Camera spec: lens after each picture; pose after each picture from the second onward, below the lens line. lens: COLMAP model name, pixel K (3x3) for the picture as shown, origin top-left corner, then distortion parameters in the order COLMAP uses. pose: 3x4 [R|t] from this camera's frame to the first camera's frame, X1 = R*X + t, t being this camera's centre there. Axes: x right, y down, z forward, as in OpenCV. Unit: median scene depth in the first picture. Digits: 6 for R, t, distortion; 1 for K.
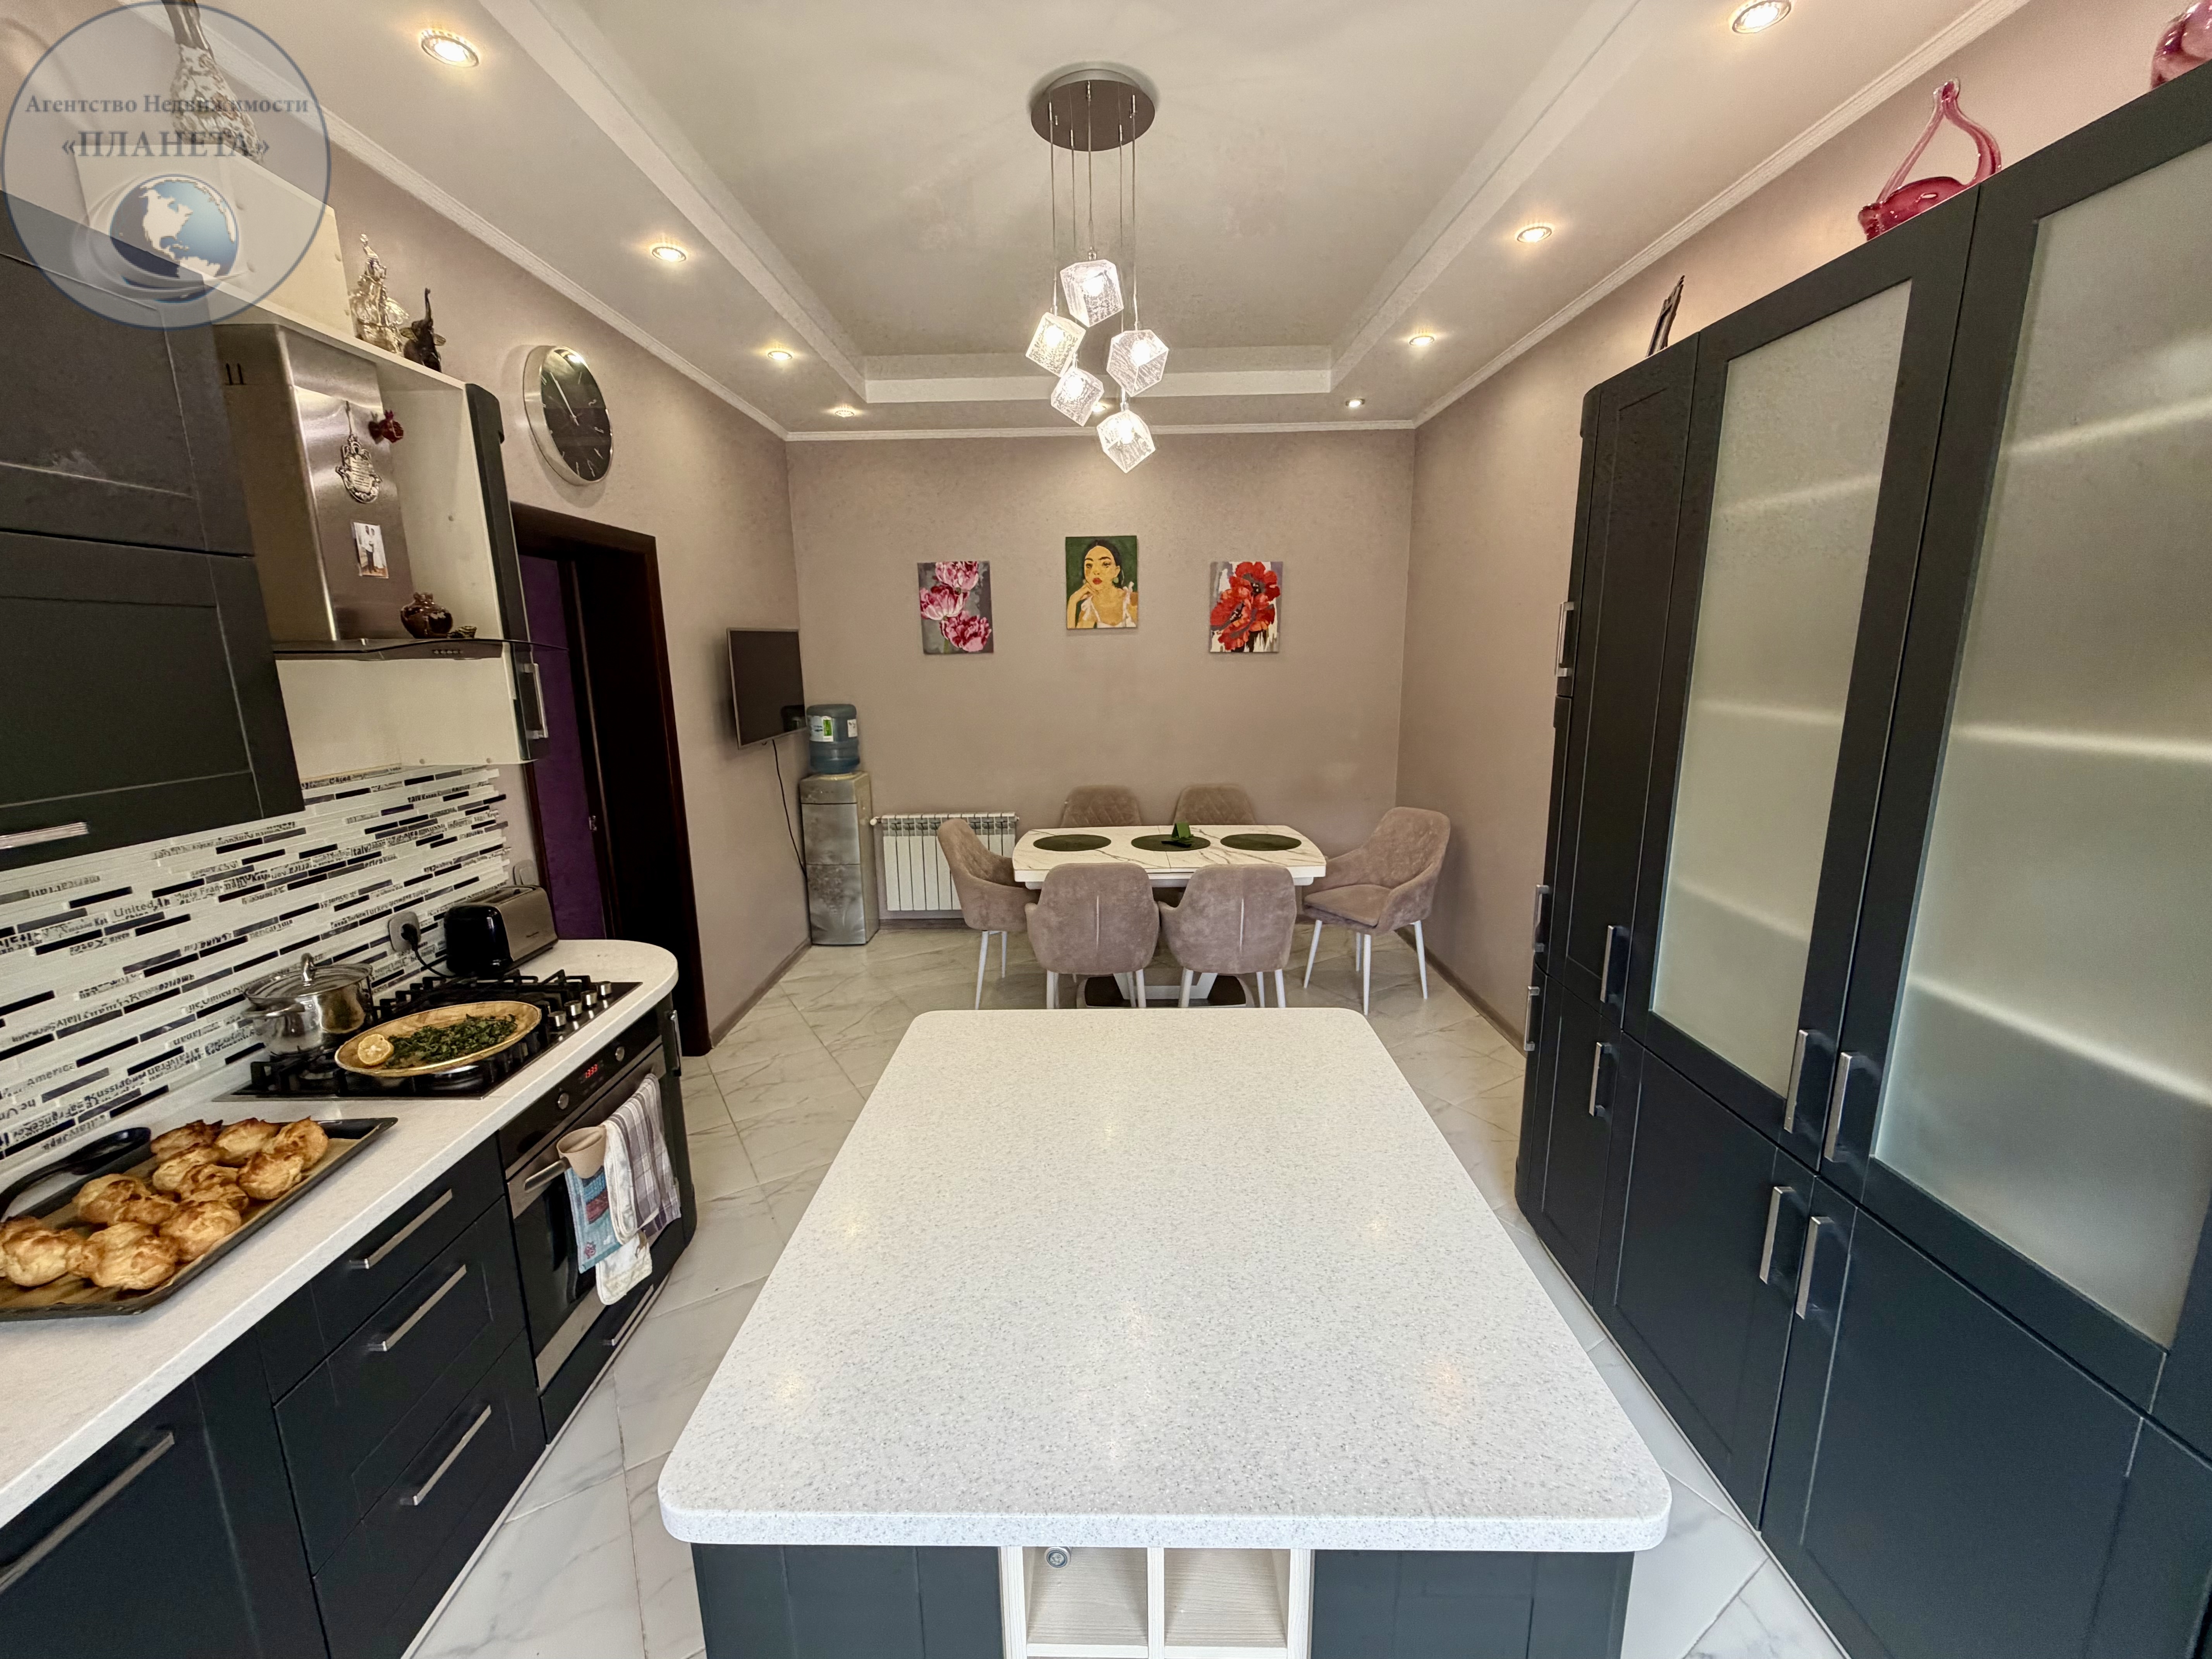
lens RADIAL K [[883.0, 0, 1101.6], [0, 883.0, 829.6], [0, 0, 1]] dist [-0.000019, -0.000262]
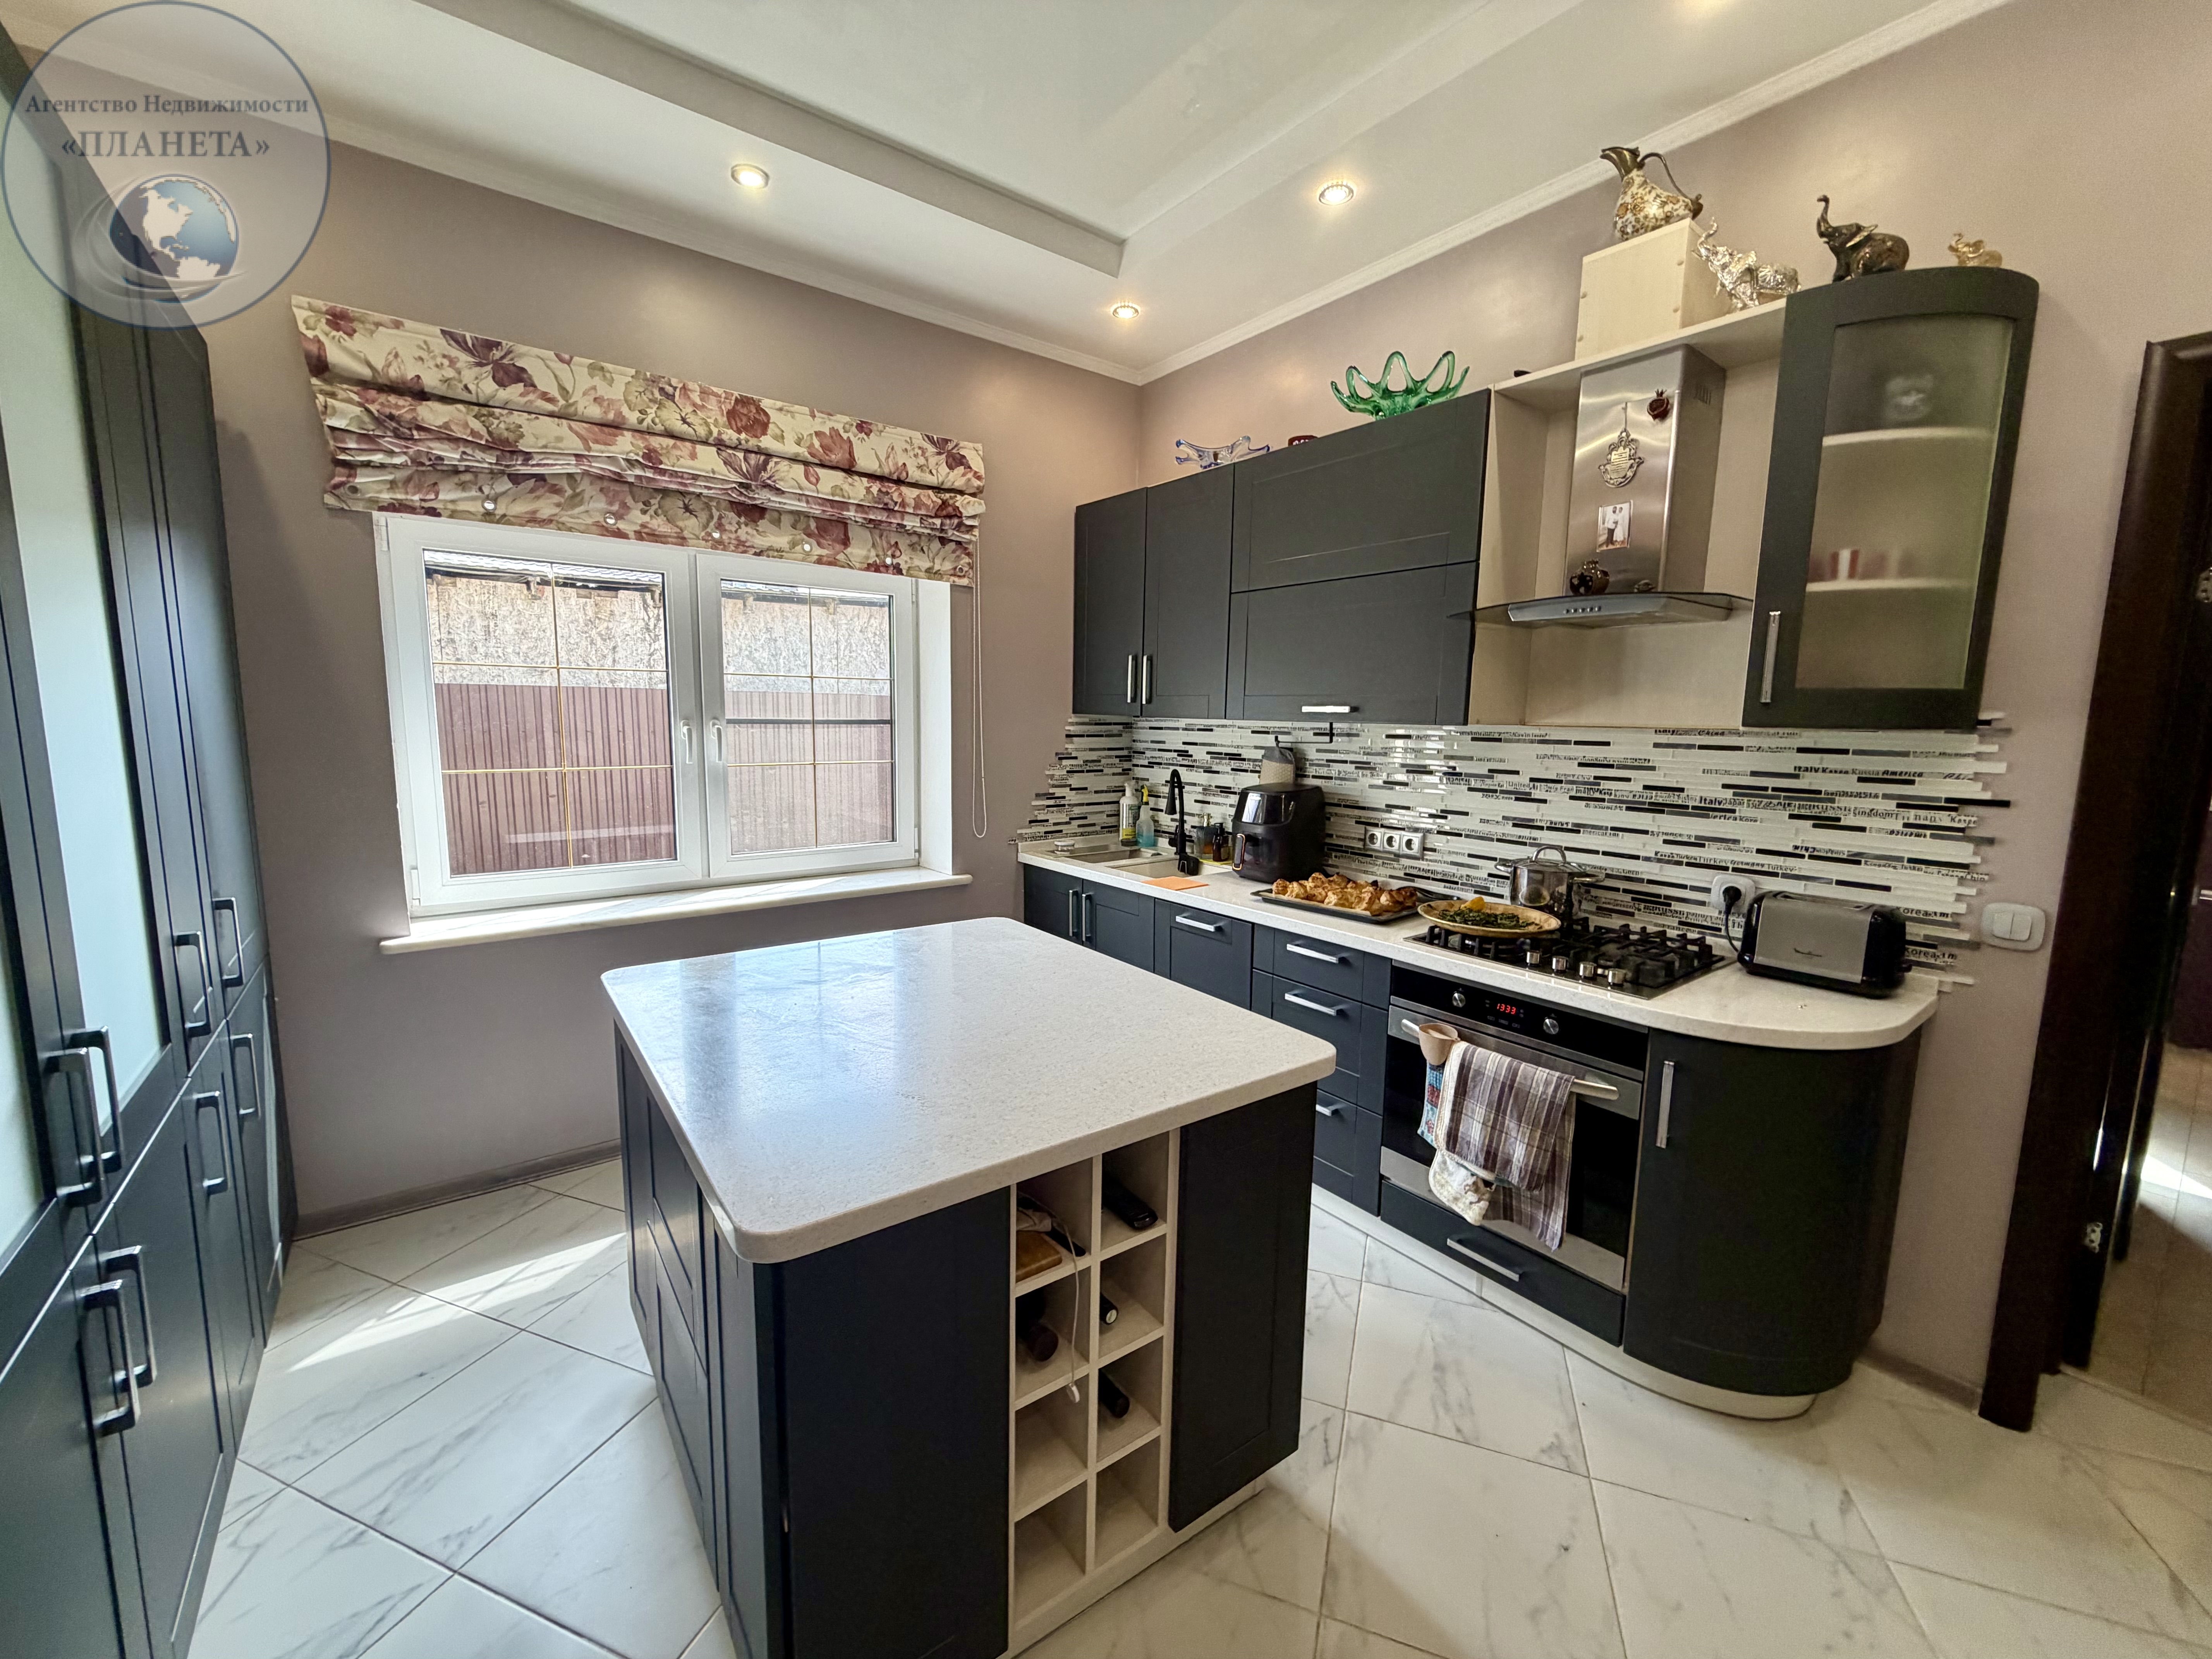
lens RADIAL K [[883.0, 0, 1100.2], [0, 883.0, 825.5], [0, 0, 1]] dist [-0.000019, -0.000262]
pose [[-0.802316, 0.075562, -0.592097, 0.346109], [-0.124229, 0.949095, 0.289457, -0.147647], [0.583829, 0.305792, -0.752087, 1.226369]]
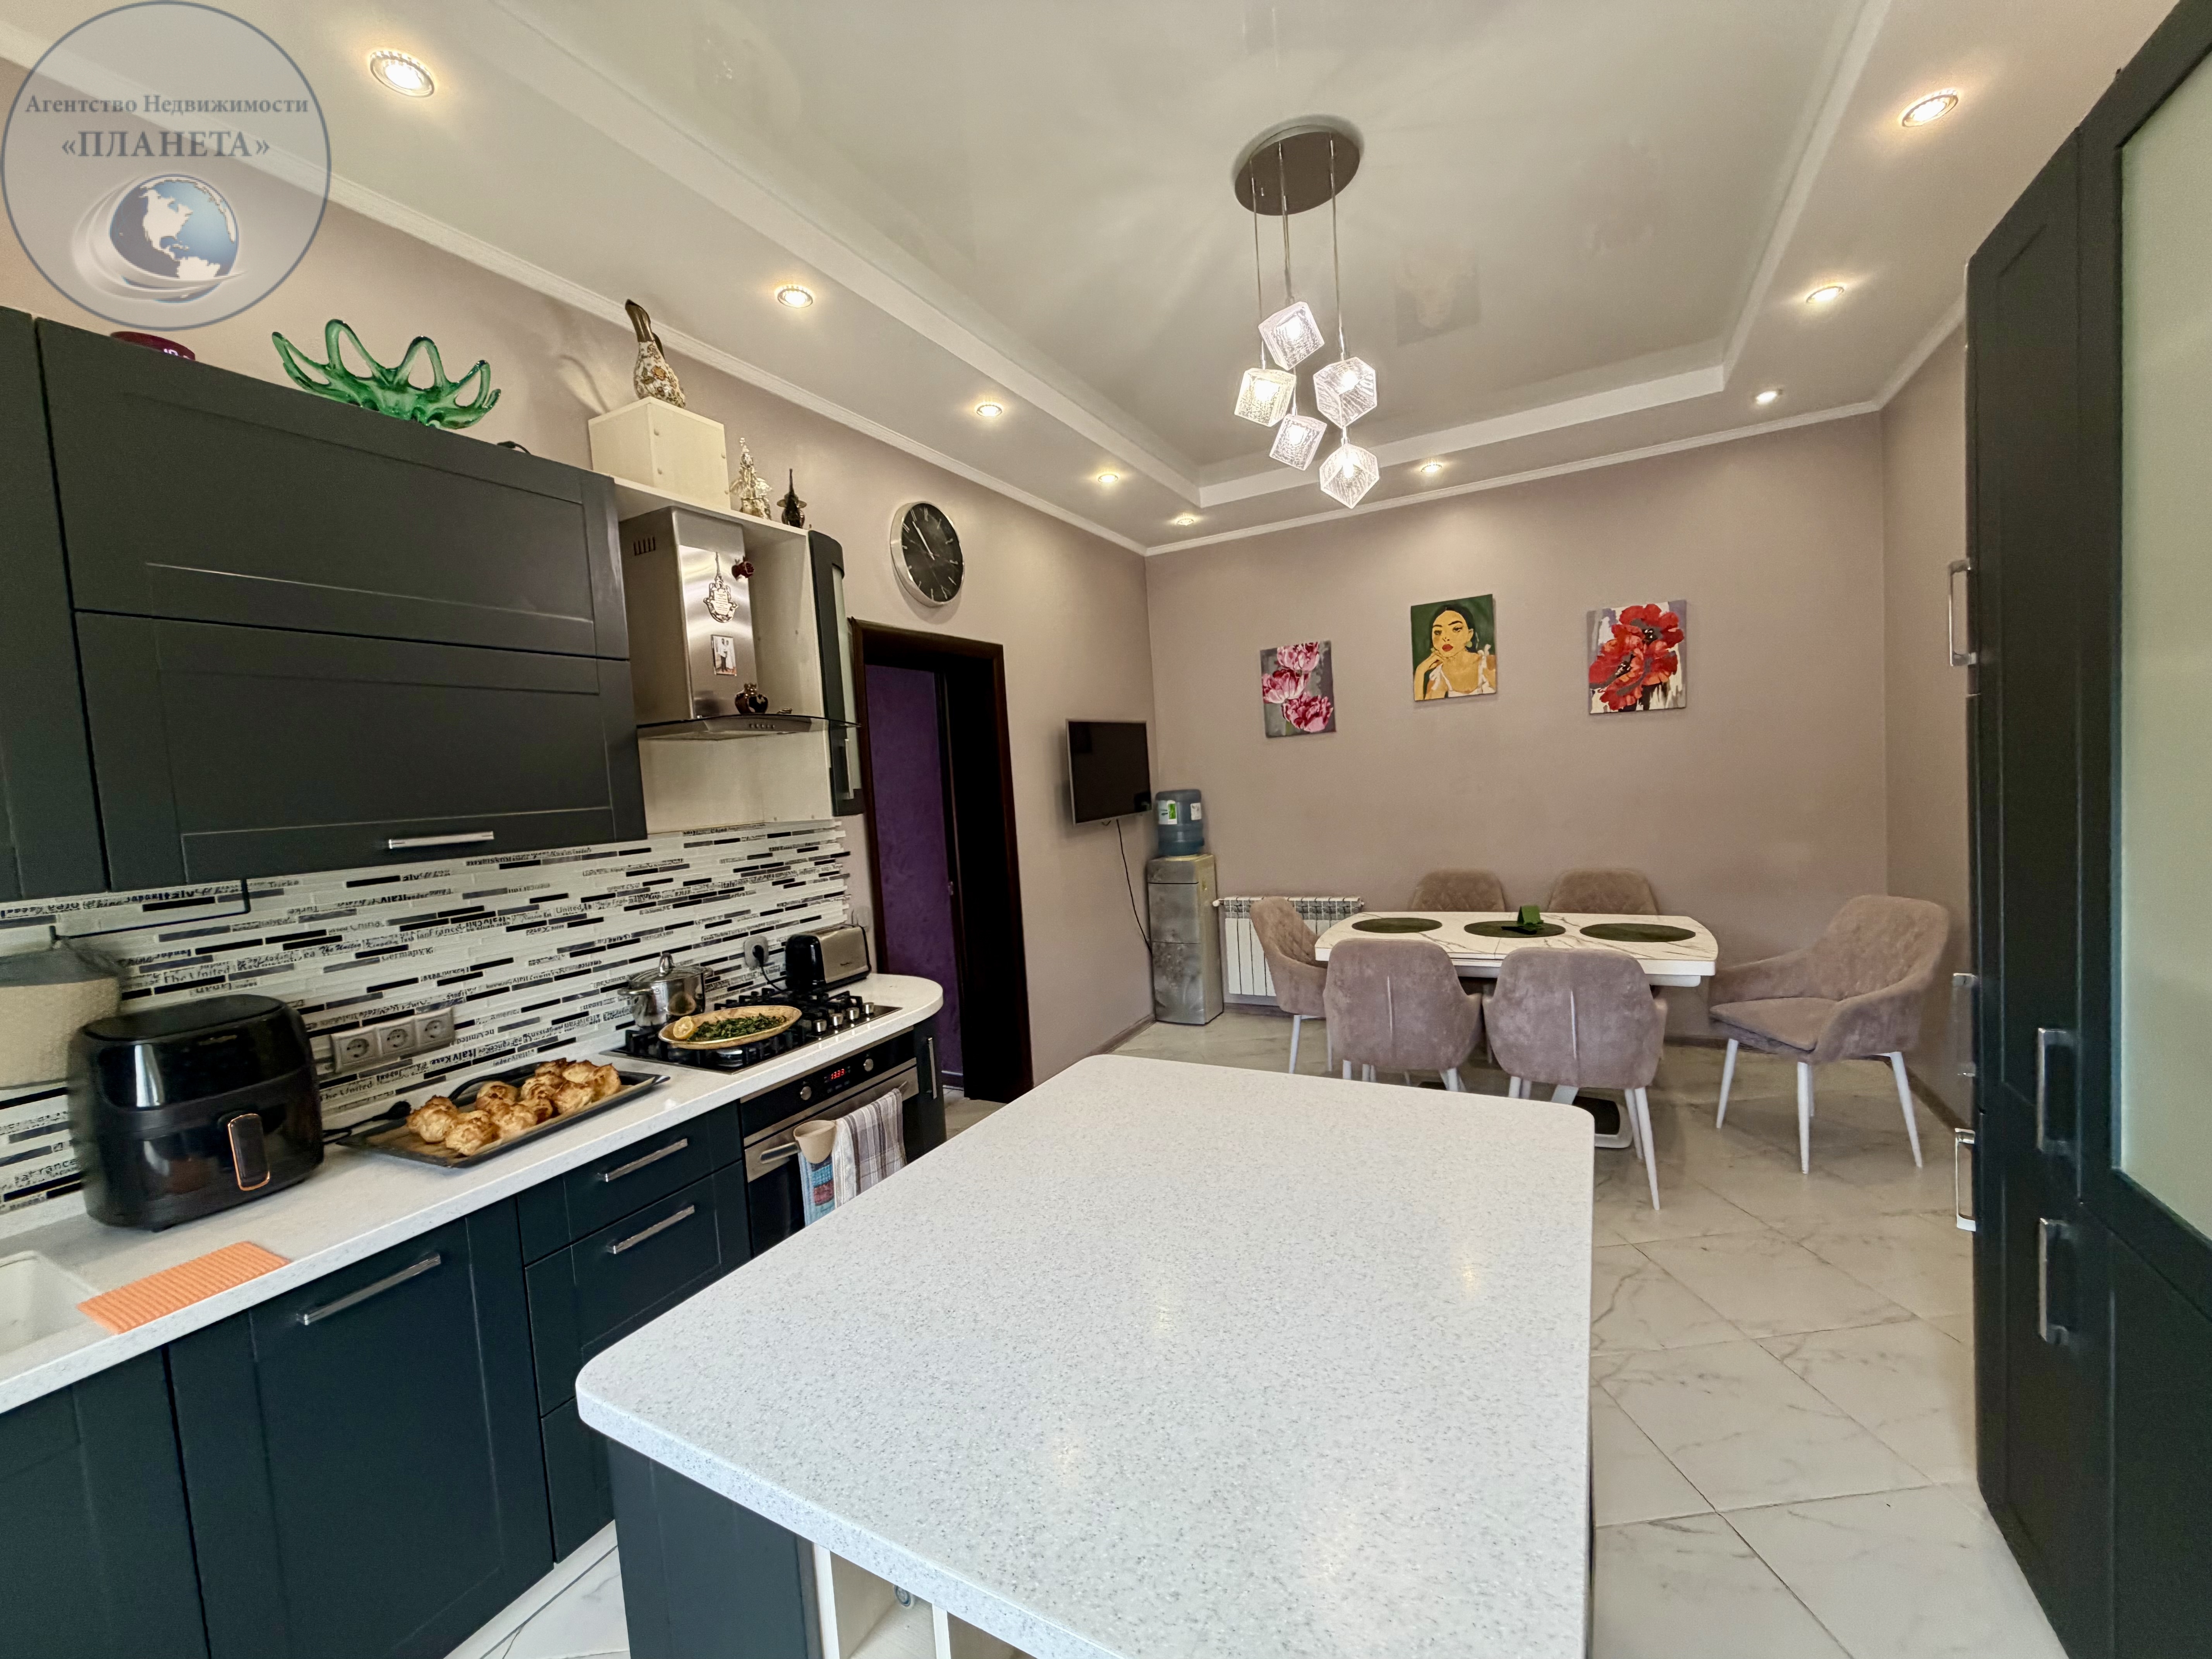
lens RADIAL K [[883.0, 0, 1100.6], [0, 883.0, 830.0], [0, 0, 1]] dist [-0.000019, -0.000262]
pose [[0.880619, -0.015089, -0.473584, 0.244545], [-0.042182, 0.993028, -0.110075, 0.057065], [0.471943, 0.116911, 0.873843, 0.088899]]
